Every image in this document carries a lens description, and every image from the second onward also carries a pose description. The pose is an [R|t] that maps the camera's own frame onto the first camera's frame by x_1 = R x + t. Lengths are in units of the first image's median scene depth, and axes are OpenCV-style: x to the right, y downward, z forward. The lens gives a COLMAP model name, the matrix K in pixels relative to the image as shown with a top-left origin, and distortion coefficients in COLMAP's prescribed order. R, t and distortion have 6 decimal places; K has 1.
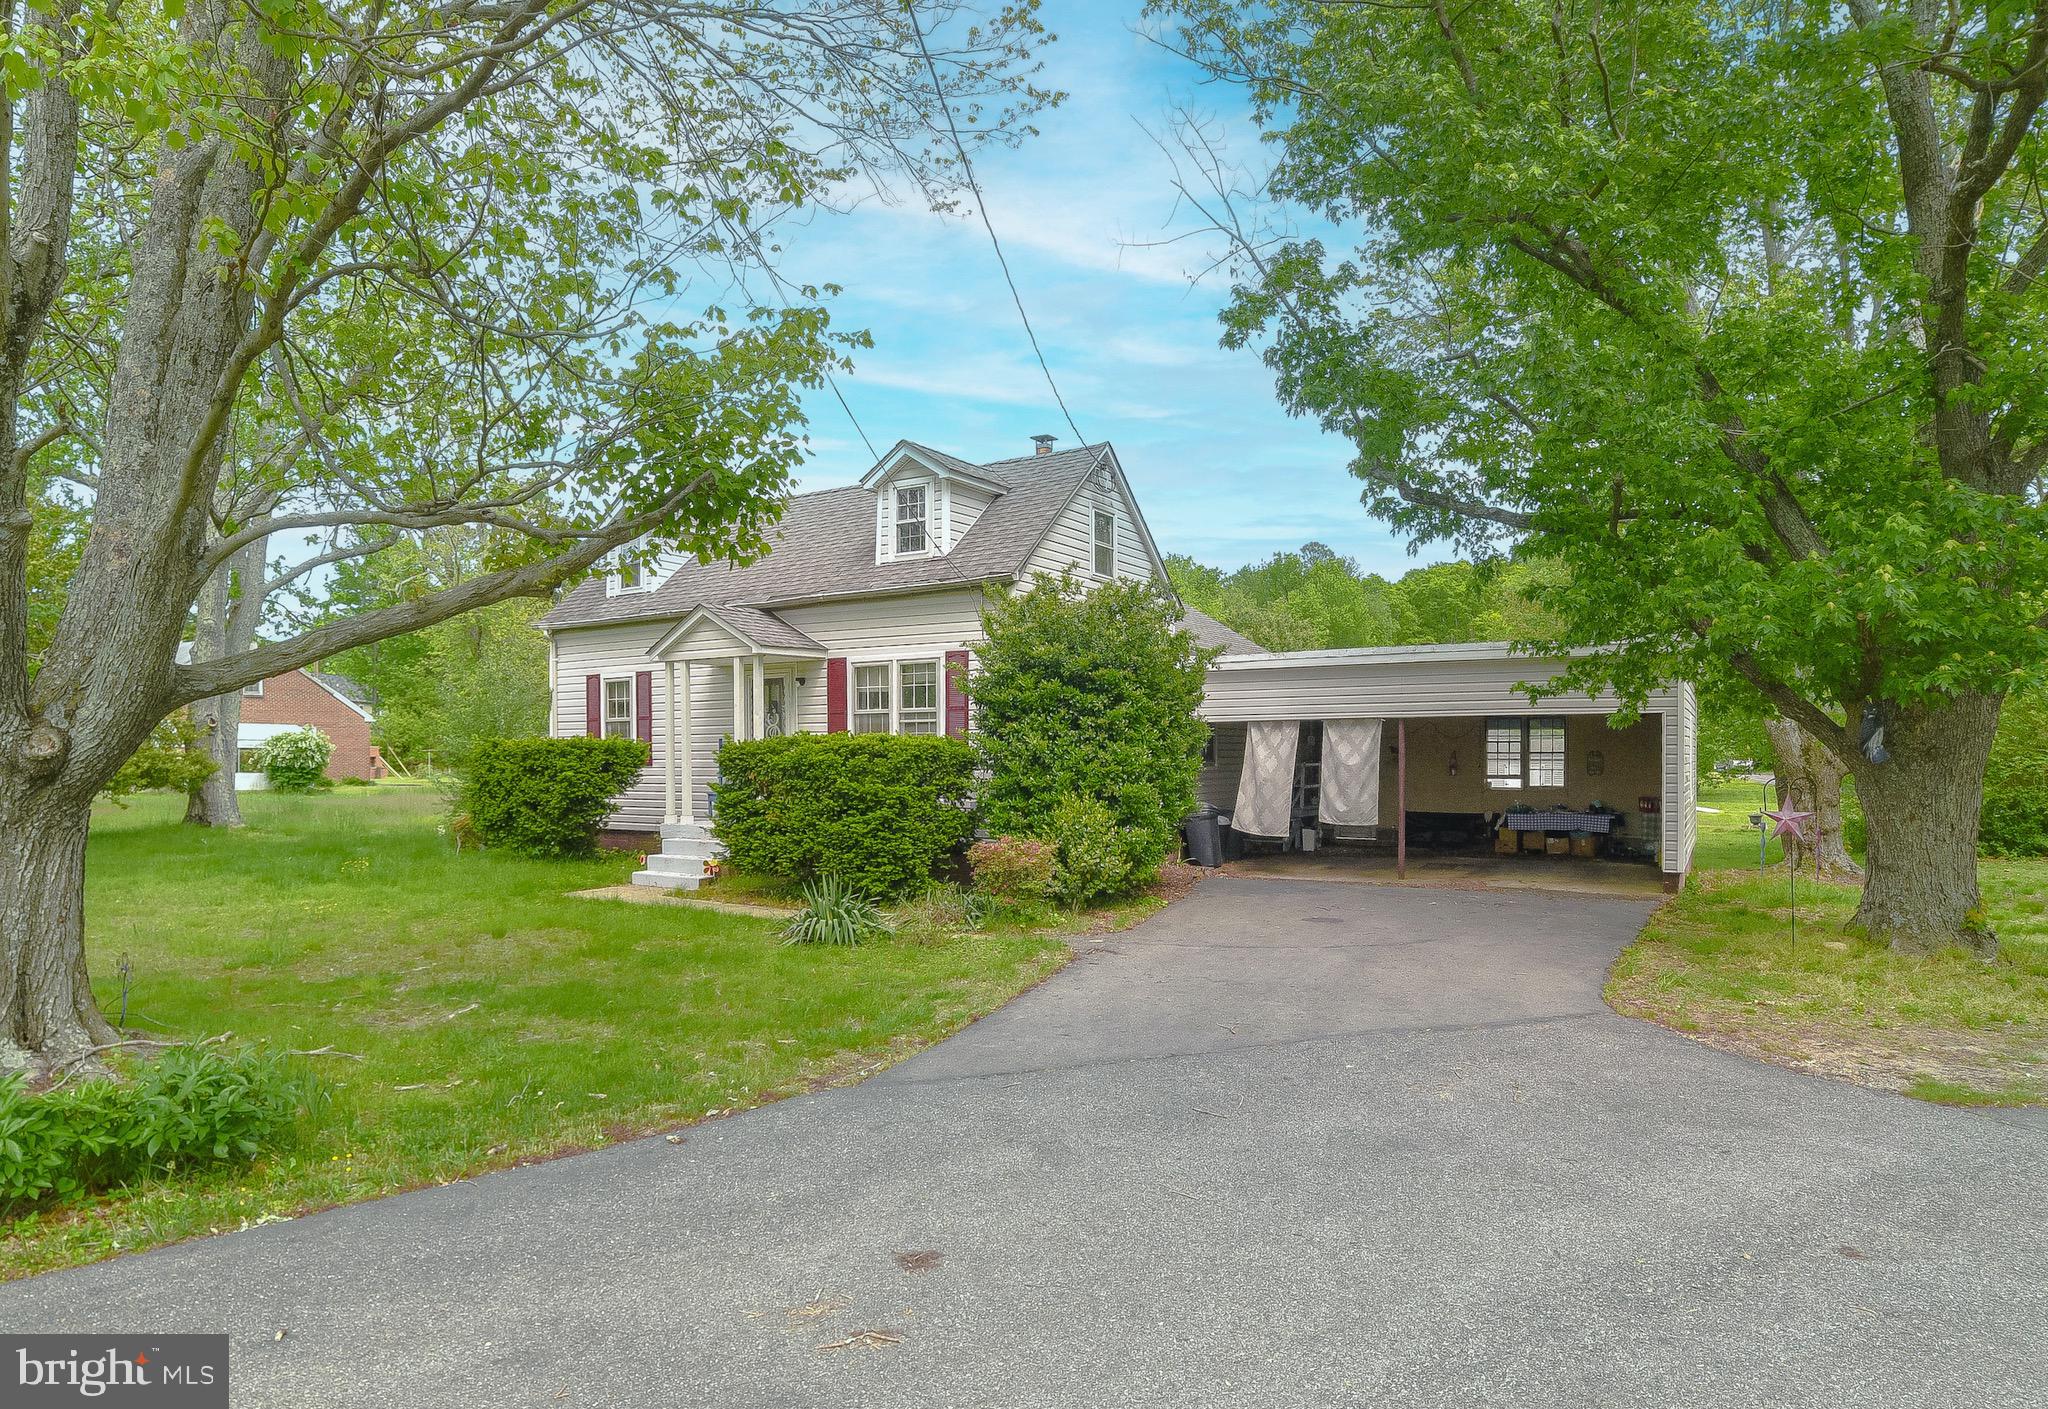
lens RADIAL K [[1146.1, 0, 1026.7], [0, 1146.1, 762.3], [0, 0, 1]] dist [0.003546, -0.000058]
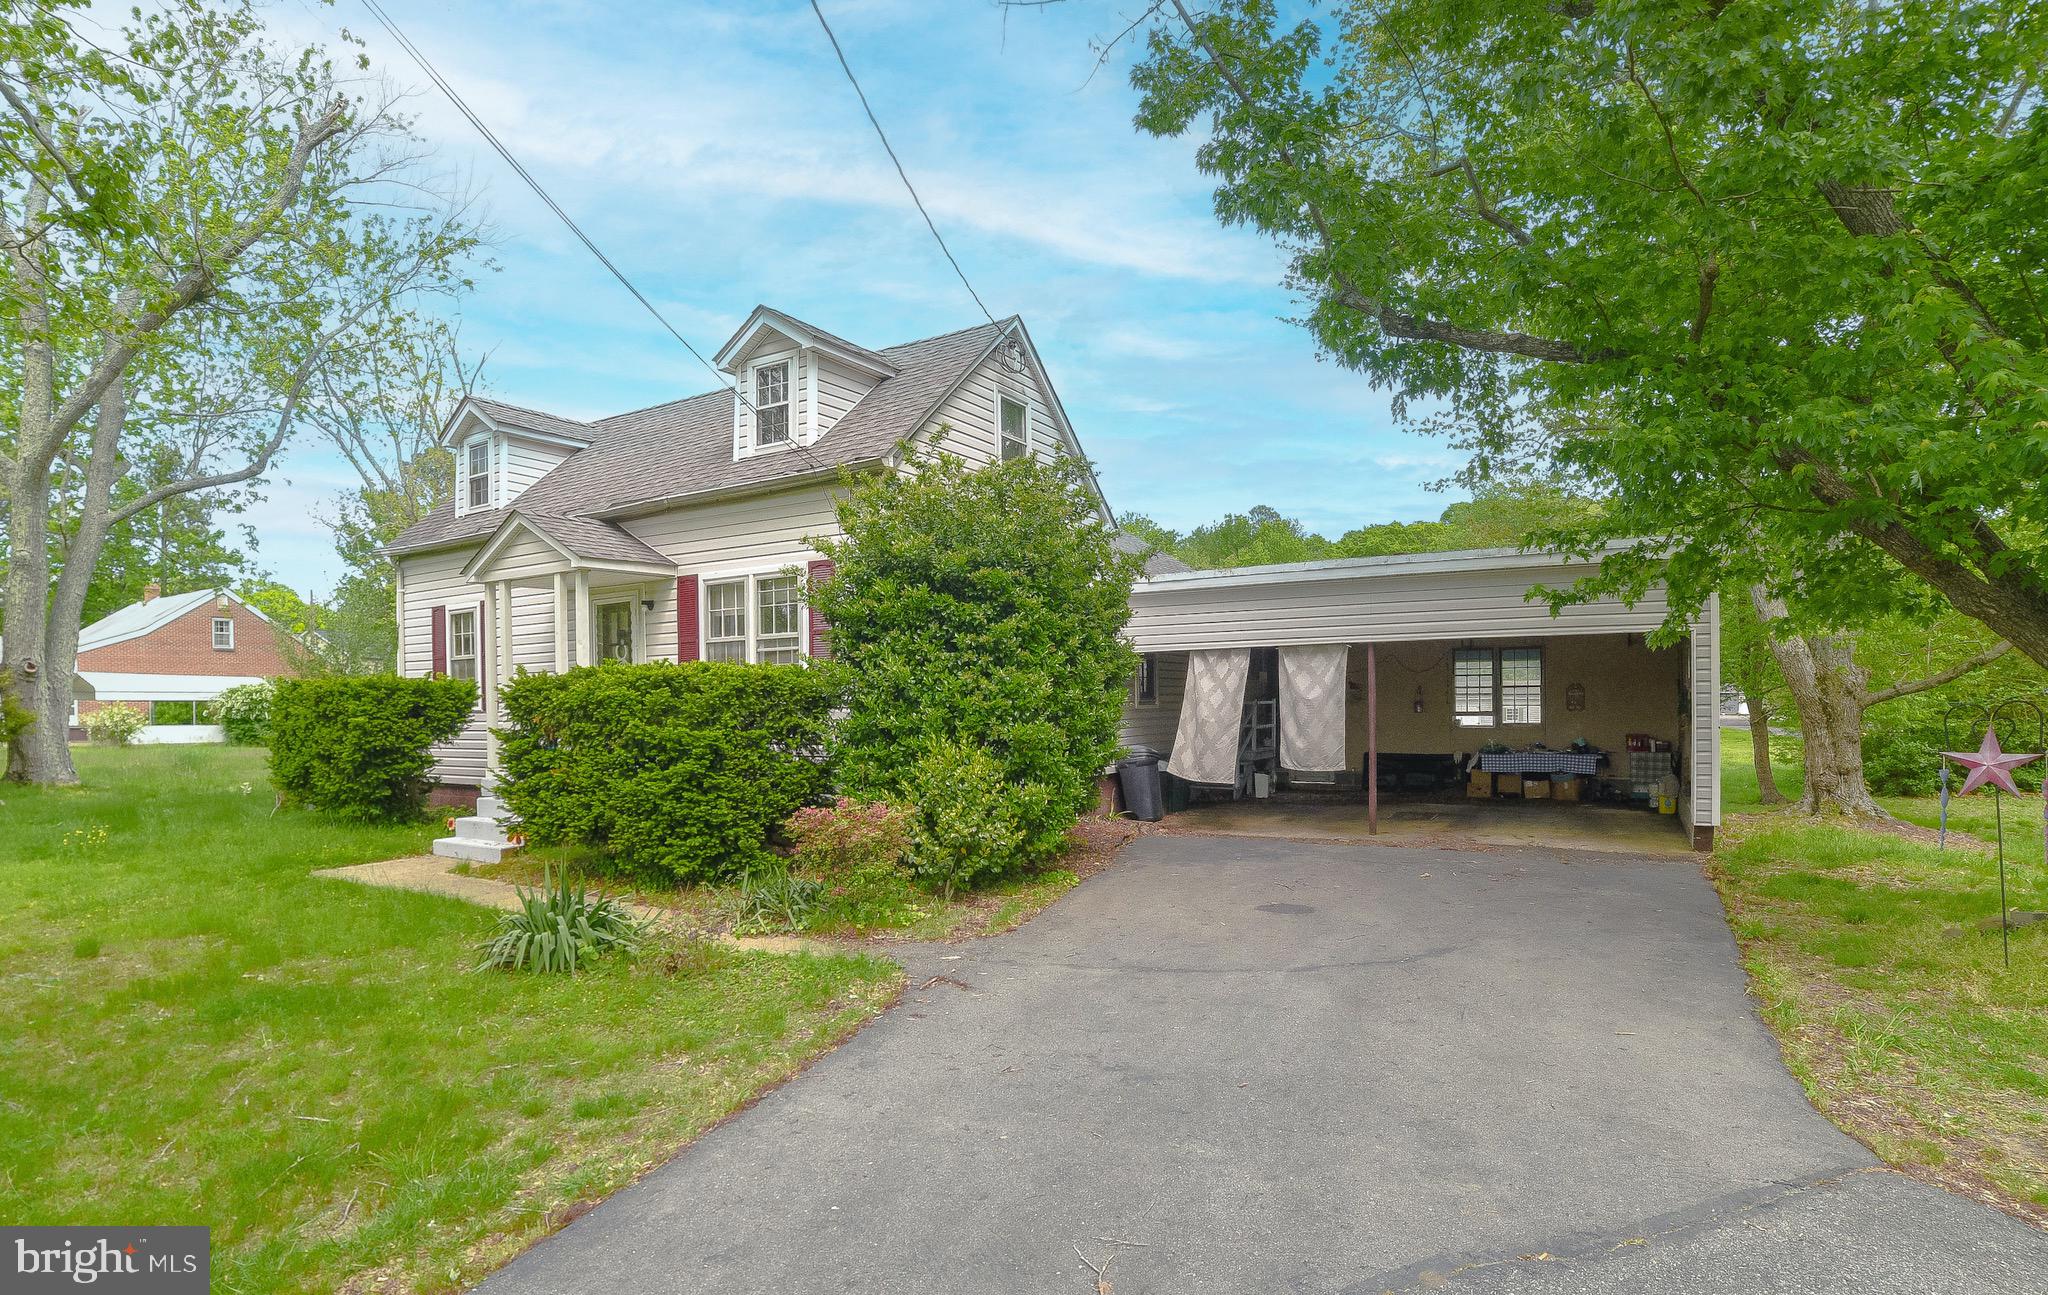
lens RADIAL K [[995.7, 0, 1021.9], [0, 995.7, 708.6], [0, 0, 1]] dist [-0.004970, -0.000174]
pose [[0.999915, -0.010493, 0.007768, 0.069950], [0.010506, 0.999944, -0.001570, 0.008506], [-0.007752, 0.001652, 0.999969, 0.295298]]
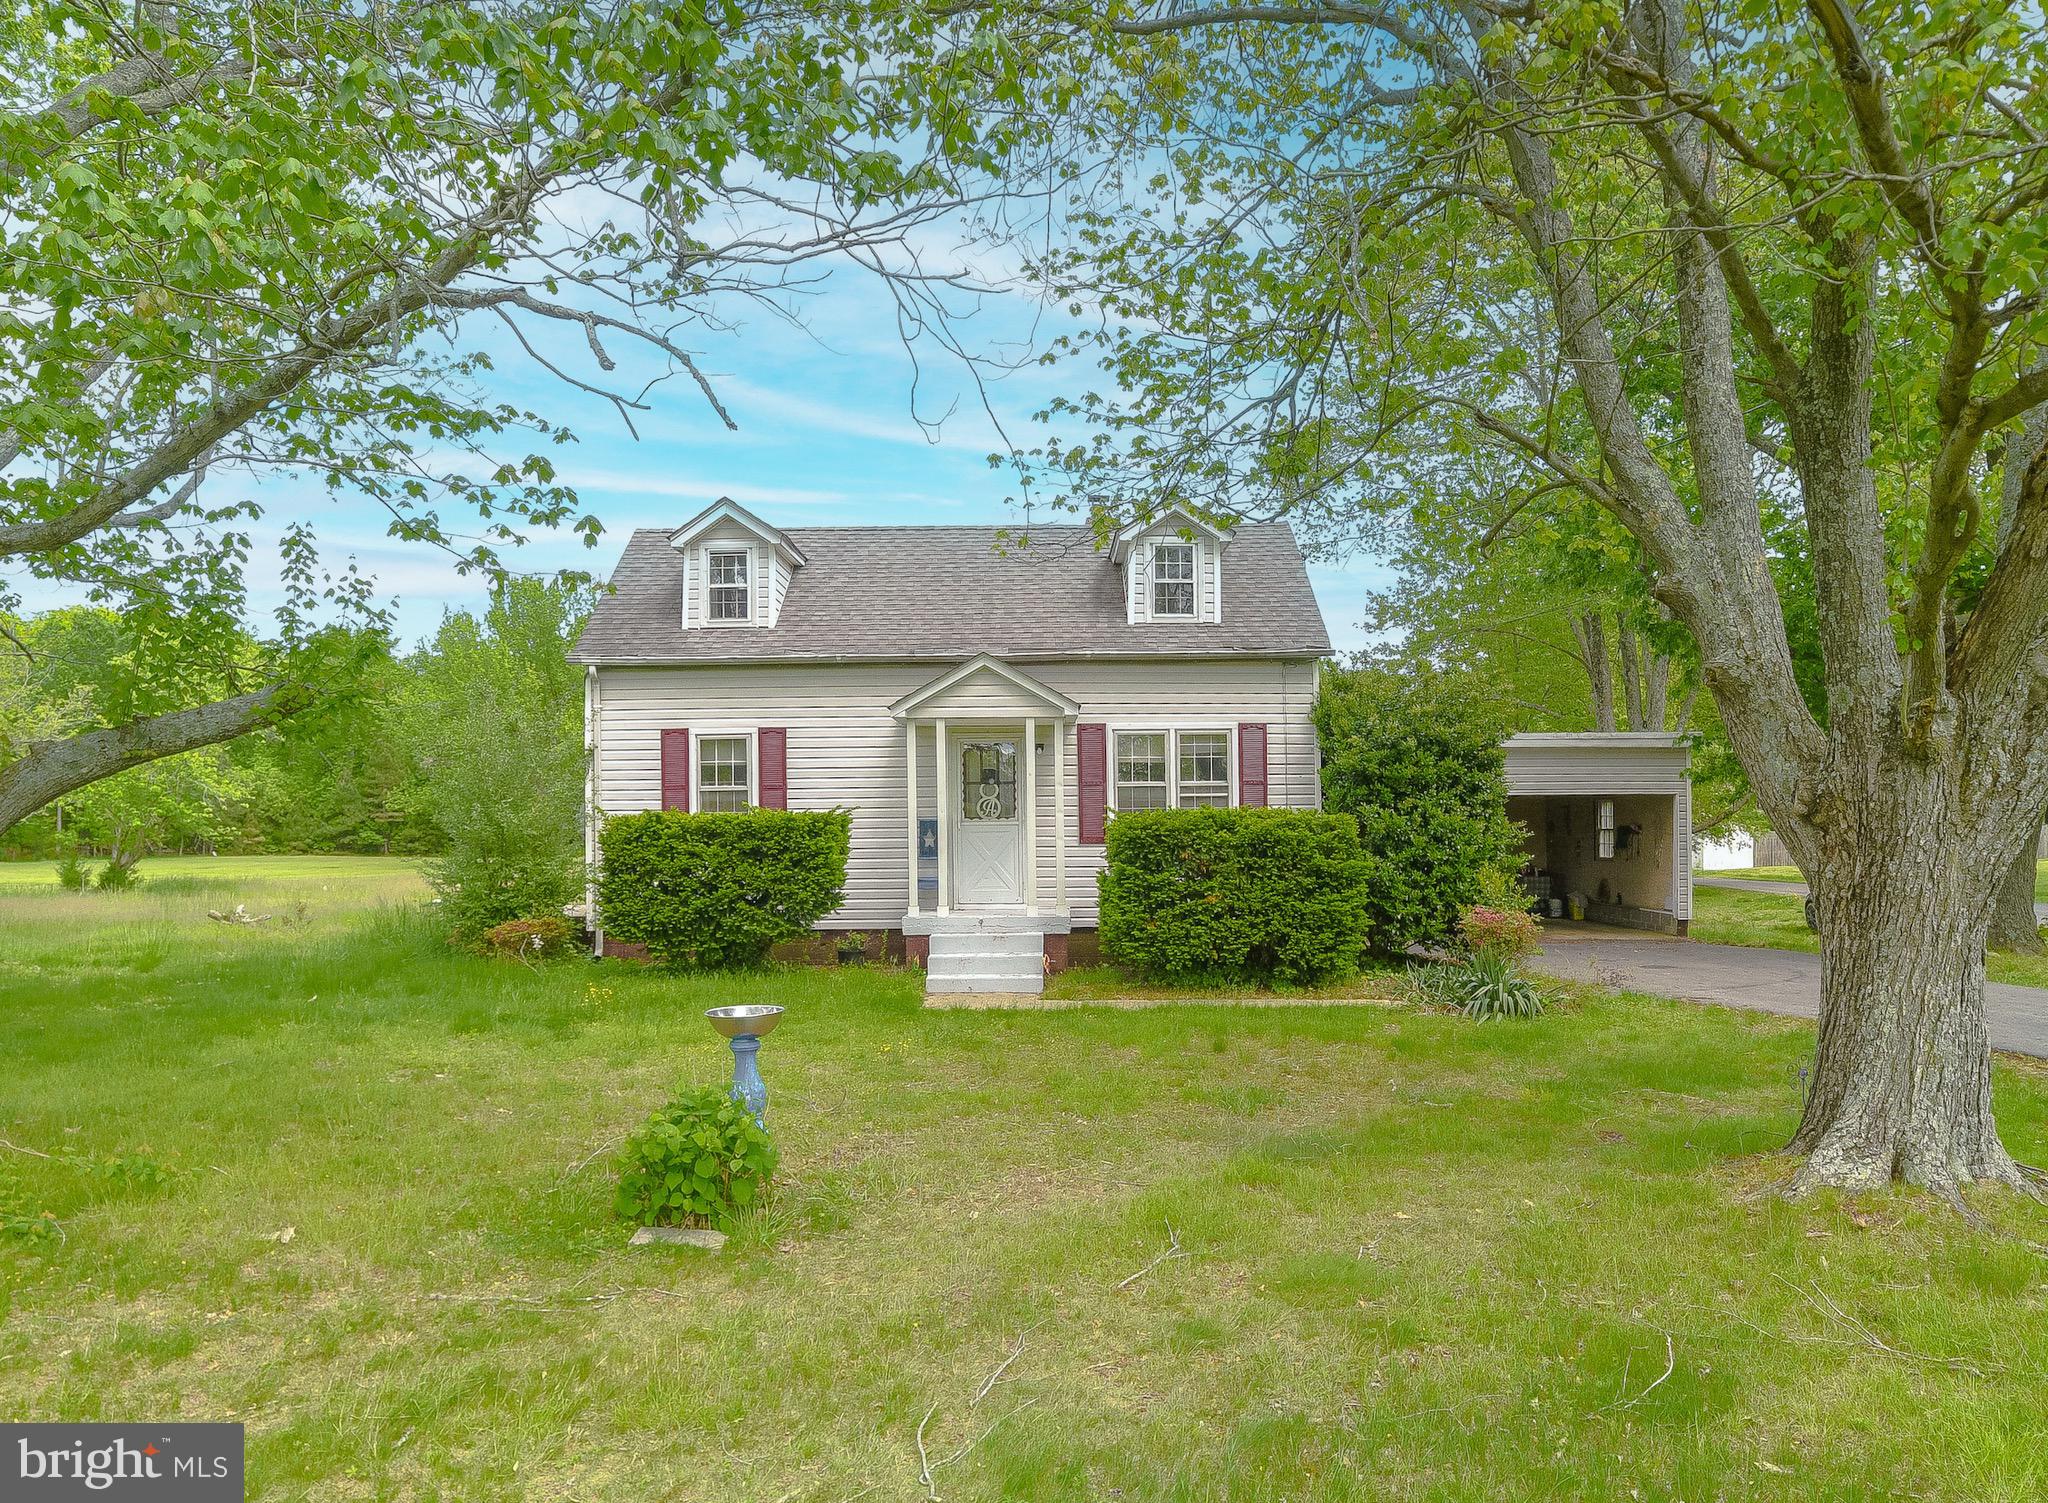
lens RADIAL K [[944.7, 0, 1023.3], [0, 944.7, 876.9], [0, 0, 1]] dist [0.000021, 0.000029]
pose [[0.840886, -0.029190, 0.540424, -0.638308], [0.009542, 0.999189, 0.039122, -0.000258], [-0.541128, -0.027740, 0.840483, 0.416246]]
